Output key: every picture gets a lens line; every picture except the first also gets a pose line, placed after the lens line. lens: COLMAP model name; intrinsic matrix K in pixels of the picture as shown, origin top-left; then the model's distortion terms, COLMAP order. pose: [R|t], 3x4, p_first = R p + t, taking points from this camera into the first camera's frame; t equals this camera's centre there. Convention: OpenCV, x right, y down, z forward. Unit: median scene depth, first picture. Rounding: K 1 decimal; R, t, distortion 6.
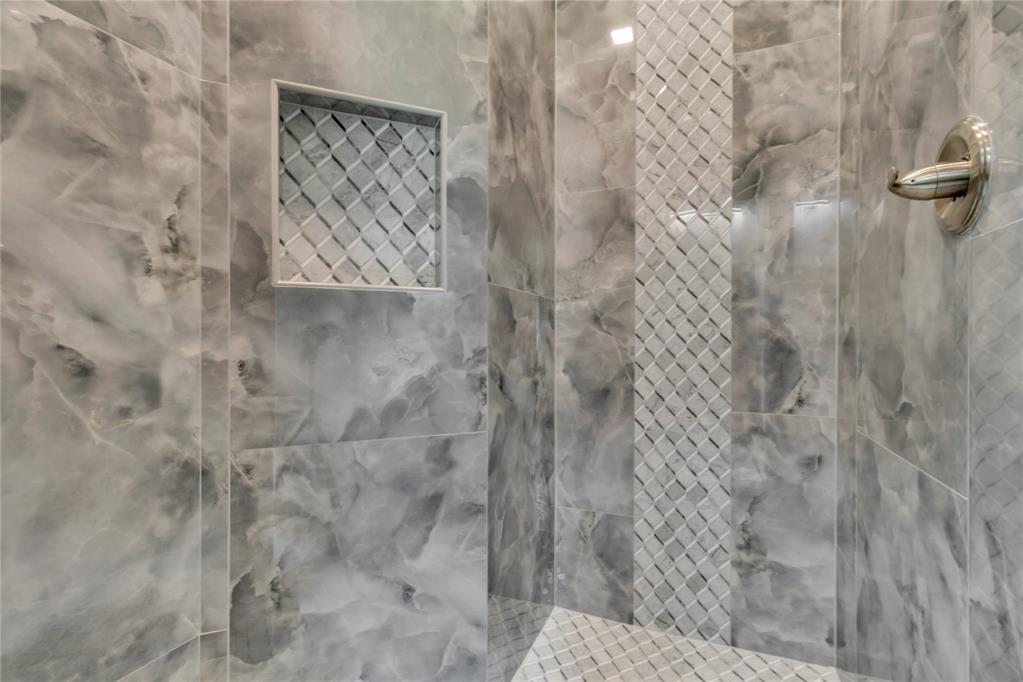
lens RADIAL K [[477.5, 0, 513.8], [0, 477.5, 340.6], [0, 0, 1]] dist [0.001002, 0.001212]
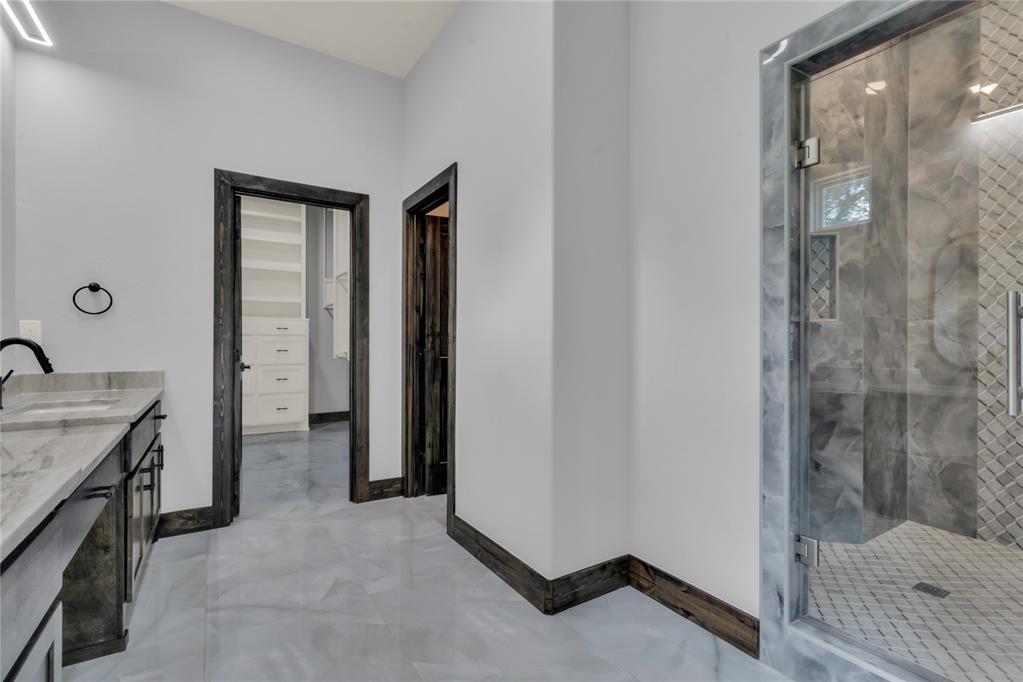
lens RADIAL K [[477.5, 0, 513.8], [0, 477.5, 340.6], [0, 0, 1]] dist [0.001002, 0.001212]
pose [[0.825829, 0.001074, -0.563919, -0.098632], [-0.005196, 0.999970, -0.005704, -0.001701], [0.563896, 0.007641, 0.825810, -1.039376]]
